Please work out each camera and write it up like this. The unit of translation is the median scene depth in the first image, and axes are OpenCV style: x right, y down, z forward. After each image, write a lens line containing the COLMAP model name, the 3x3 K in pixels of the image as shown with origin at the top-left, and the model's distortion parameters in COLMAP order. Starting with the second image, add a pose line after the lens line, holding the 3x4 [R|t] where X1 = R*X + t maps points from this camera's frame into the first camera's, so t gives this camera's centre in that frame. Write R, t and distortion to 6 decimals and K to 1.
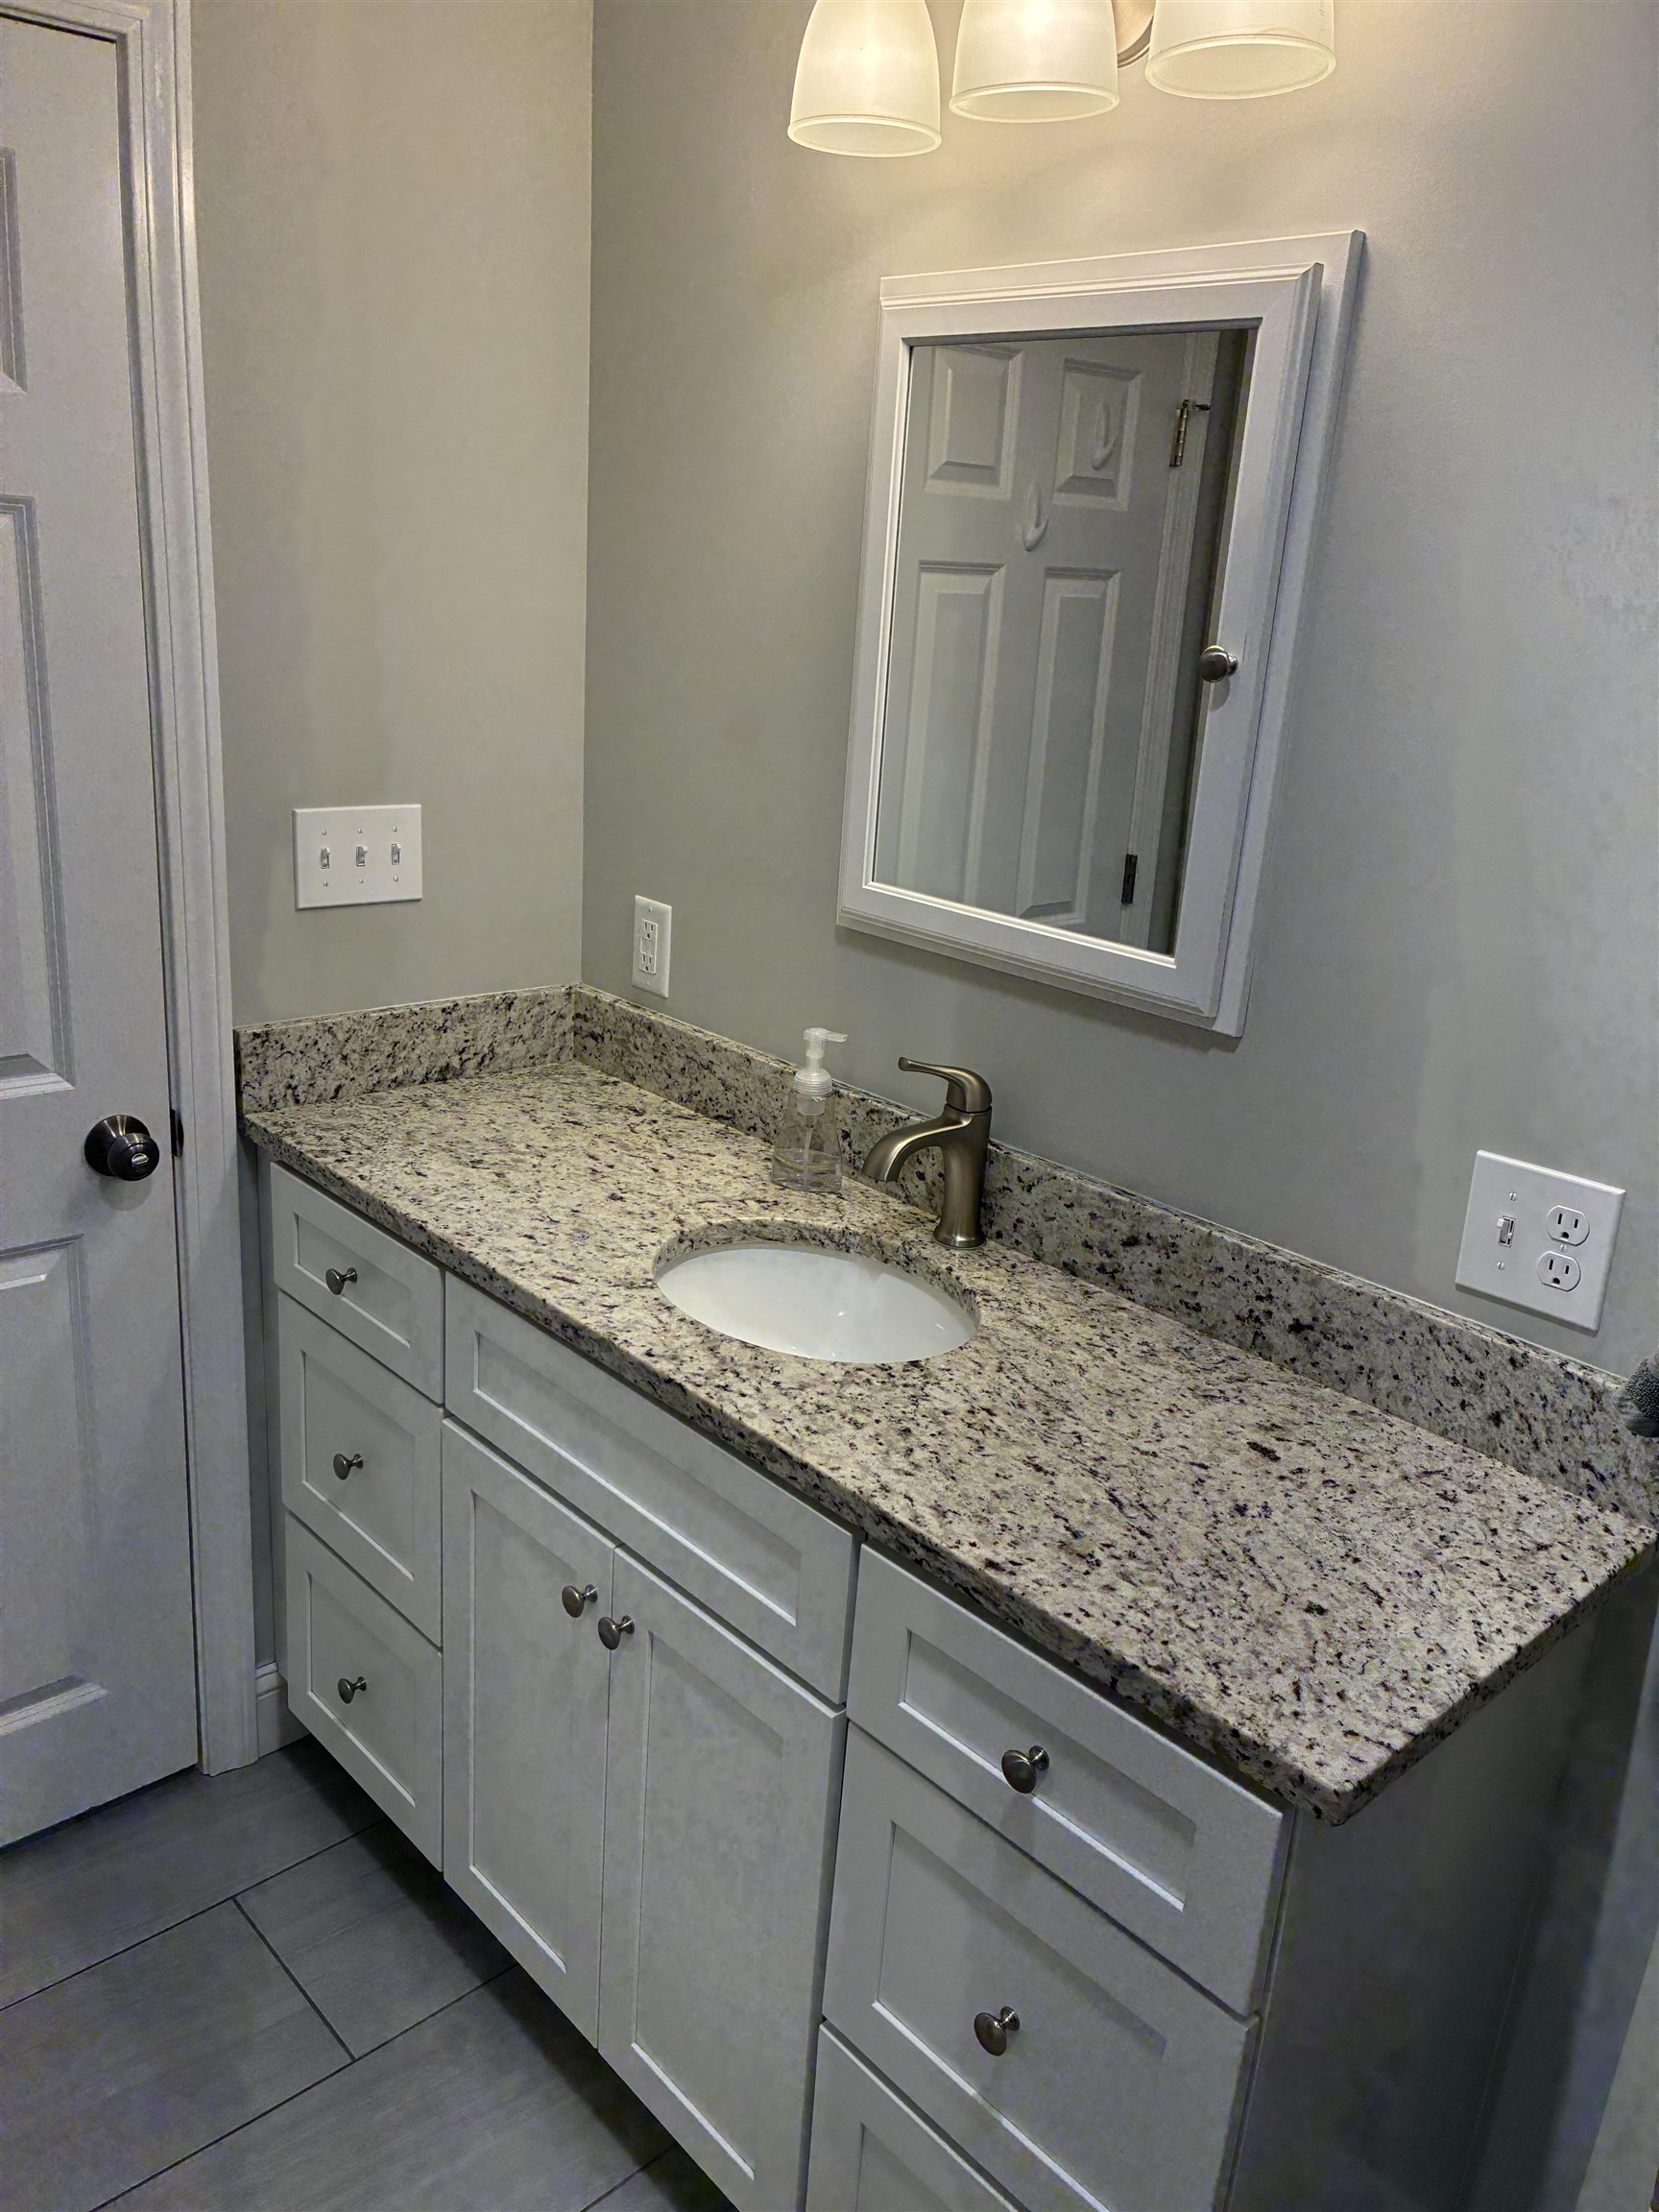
lens RADIAL K [[1689.8, 0, 862.5], [0, 1689.8, 1104.5], [0, 0, 1]] dist [0.048827, -0.041764]
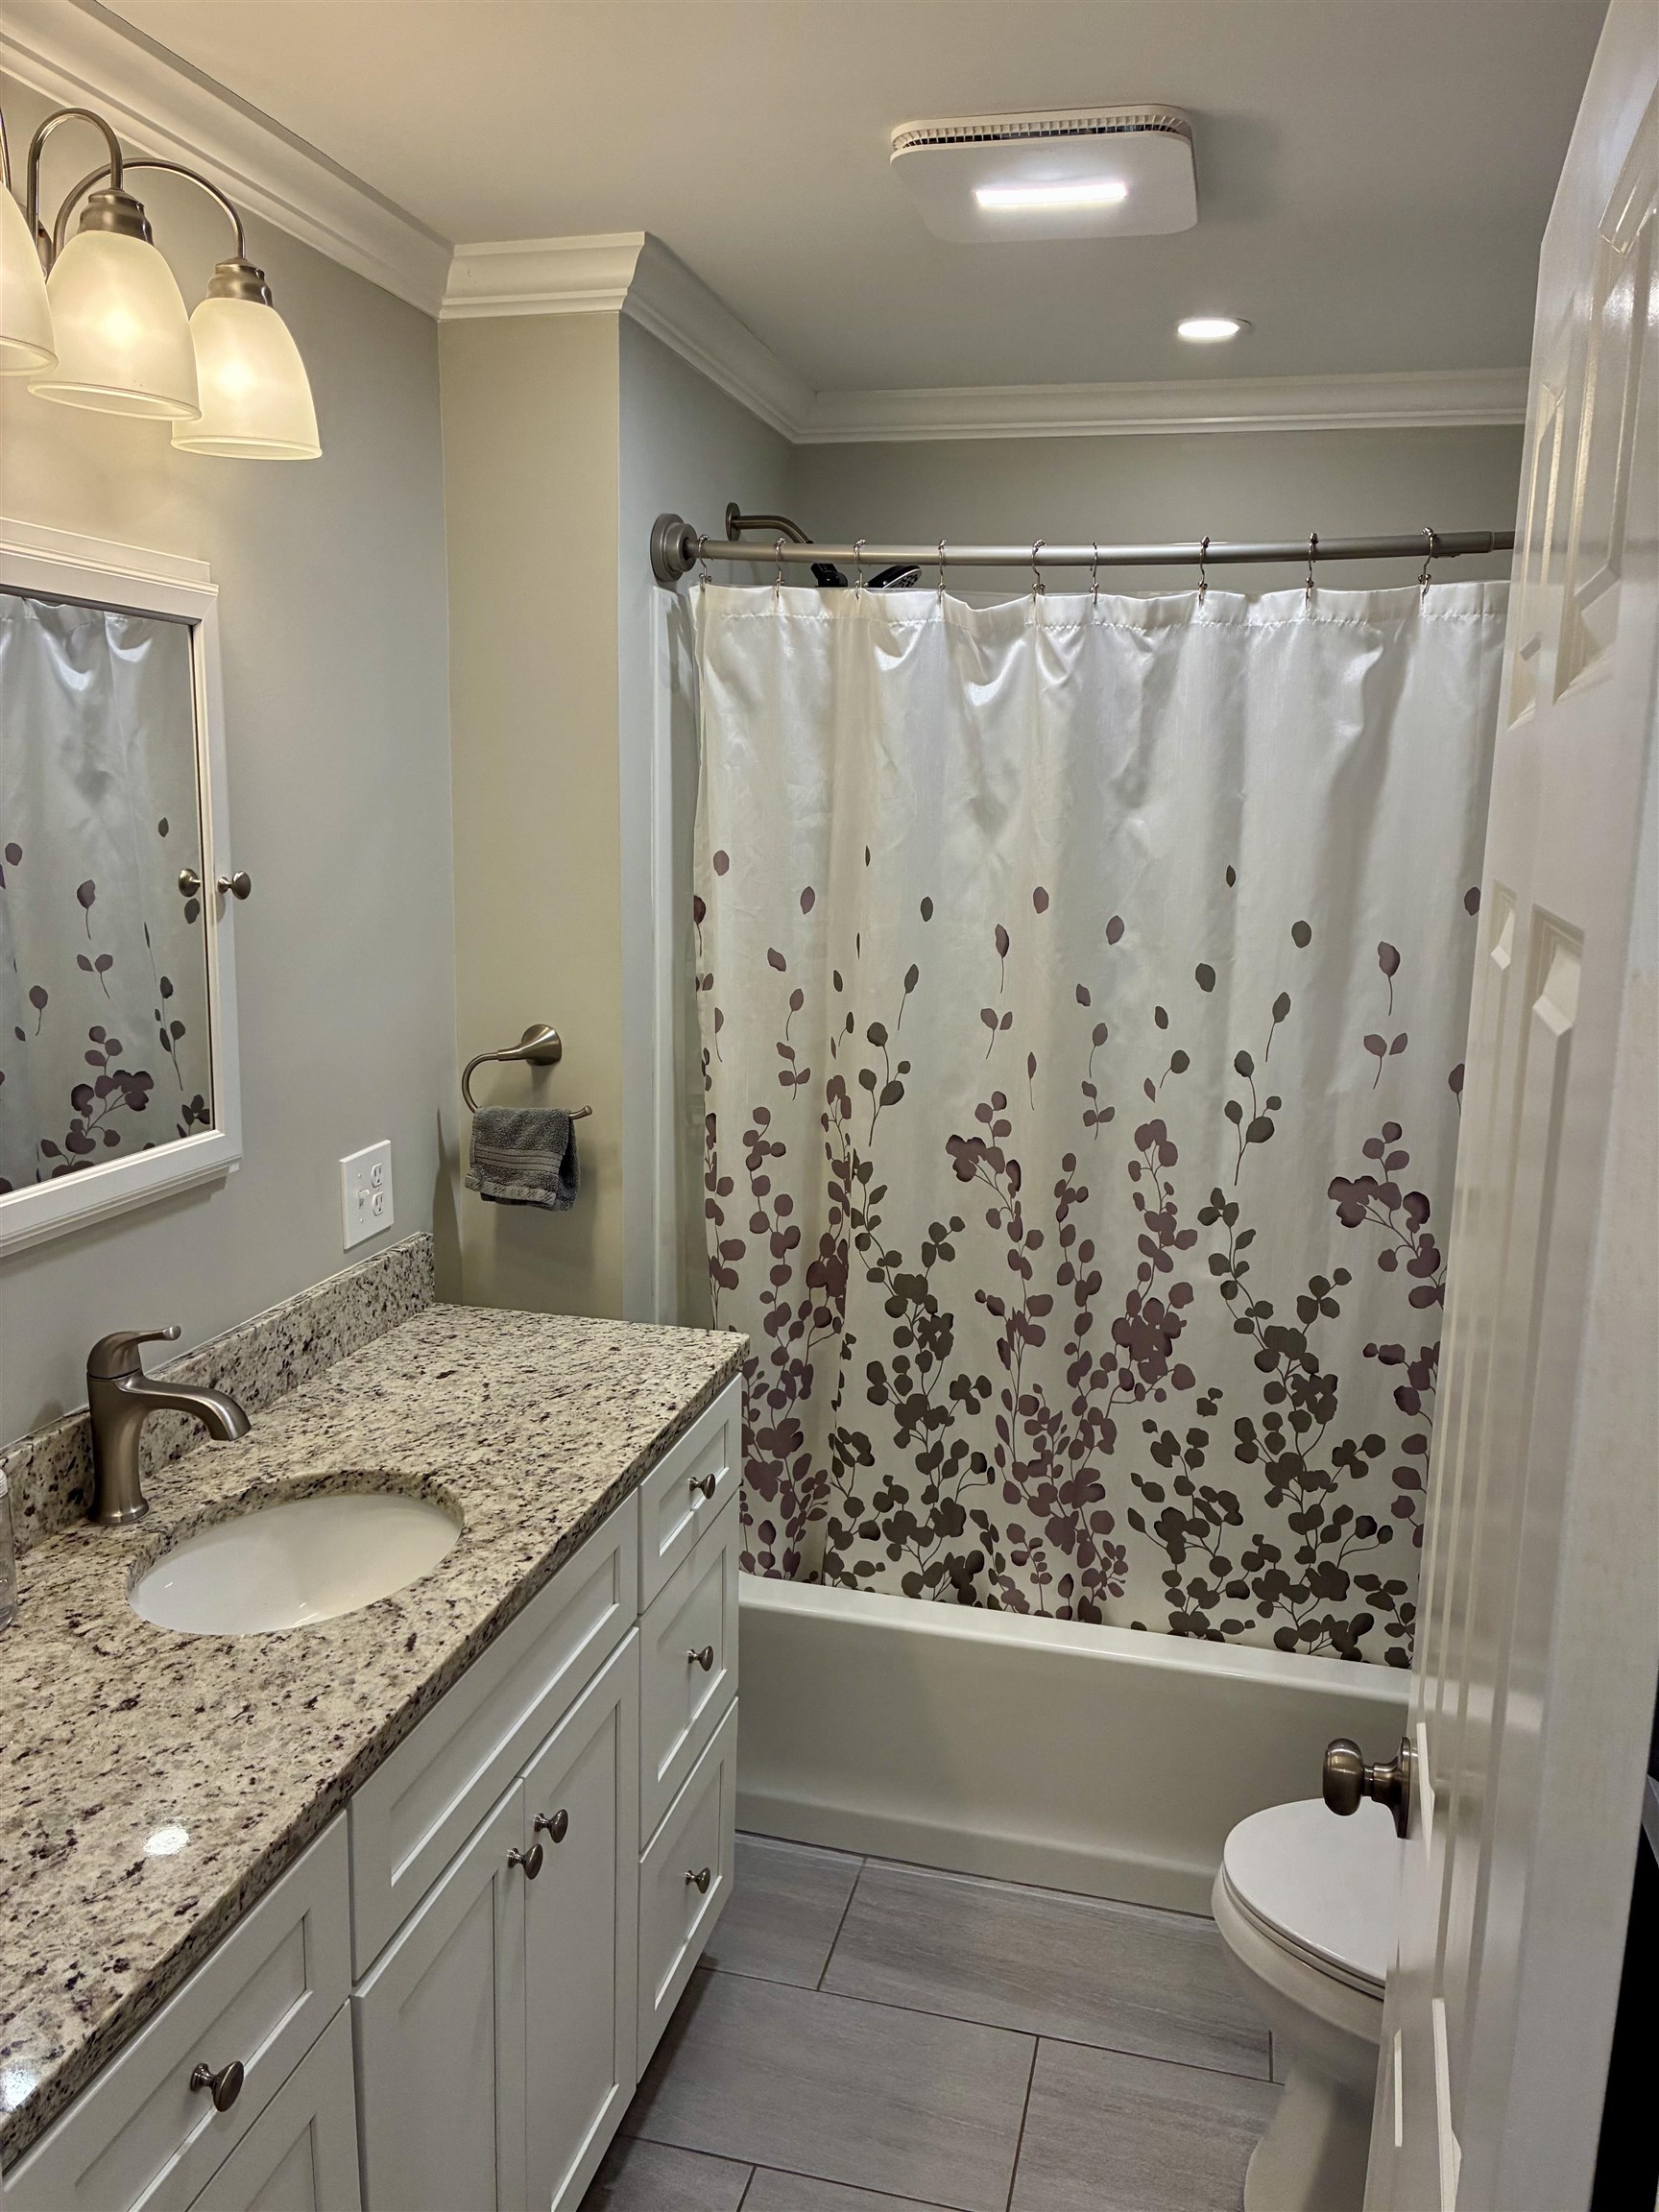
lens RADIAL K [[1665.3, 0, 829.5], [0, 1665.3, 1106.0], [0, 0, 1]] dist [0.057569, -0.071842]
pose [[-0.531421, -0.239707, 0.812485, -0.856285], [0.198651, 0.897119, 0.394608, -0.413235], [-0.823486, 0.371103, -0.429130, 0.992458]]
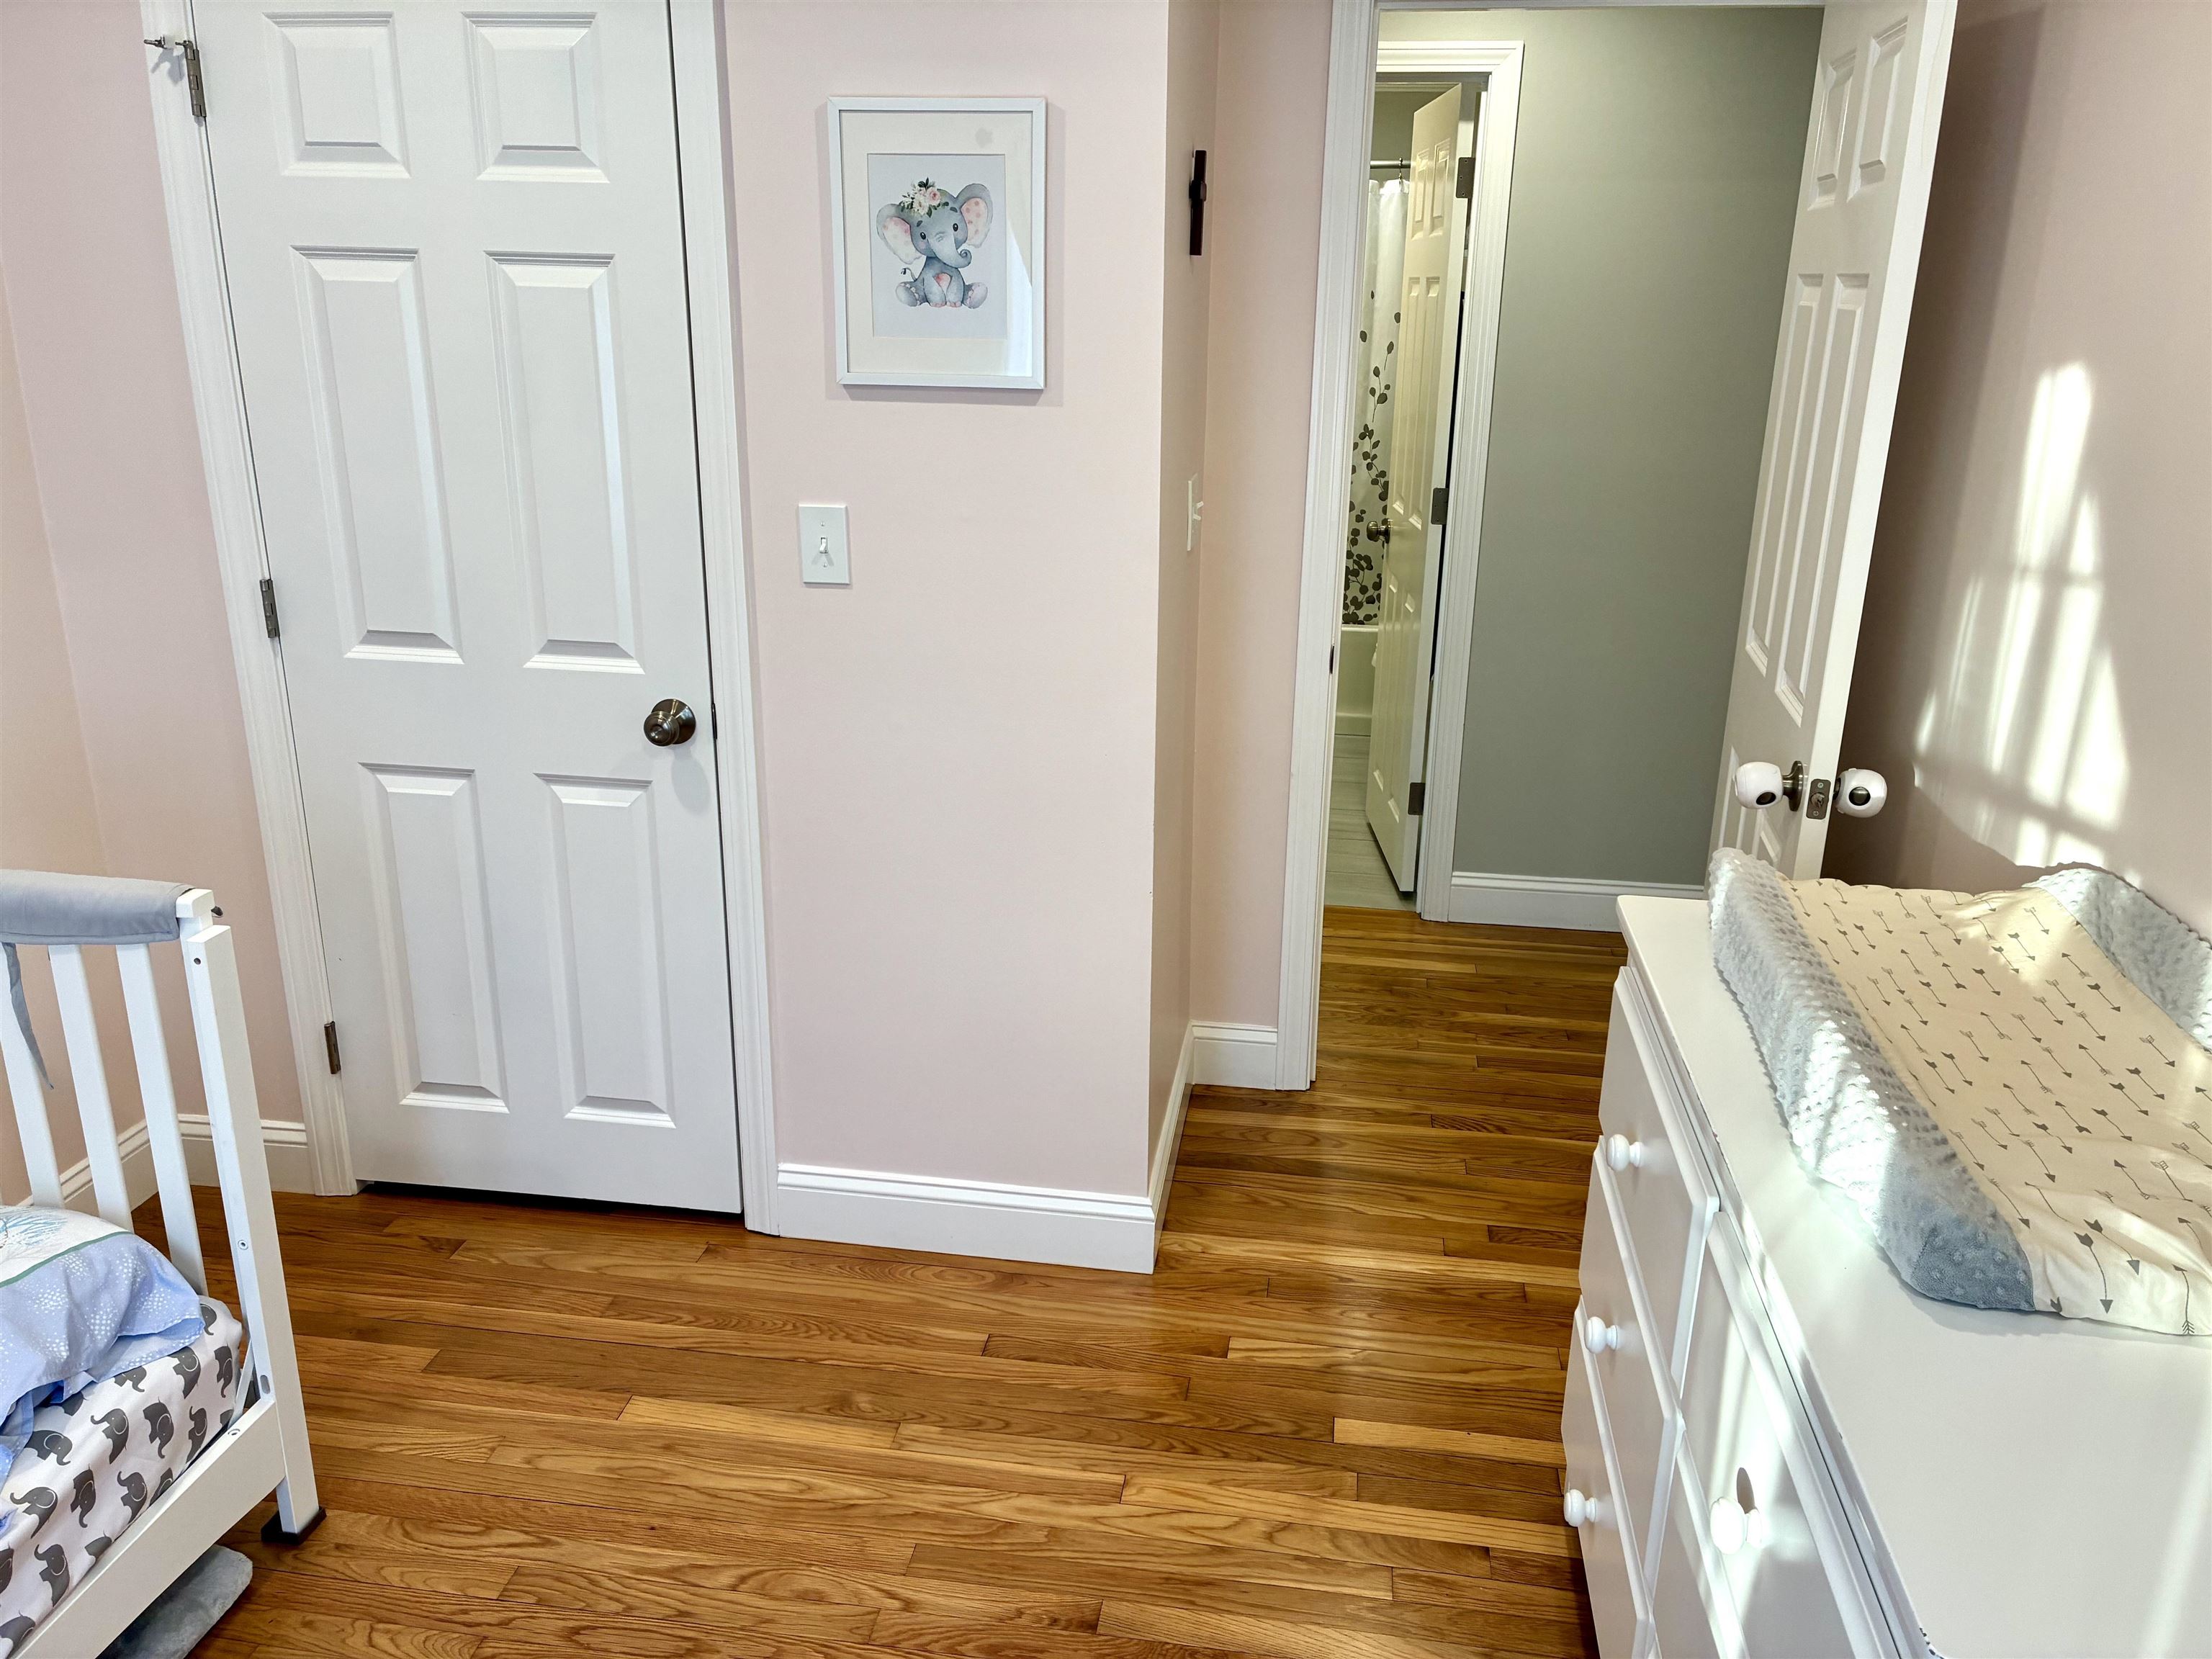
lens RADIAL K [[1665.3, 0, 1104.5], [0, 1665.3, 822.7], [0, 0, 1]] dist [0.057569, -0.071842]
pose [[0.615286, 0.181774, -0.767060, 0.888689], [-0.209115, 0.975827, 0.063508, -0.058288], [0.760062, 0.121328, 0.638424, 0.439964]]
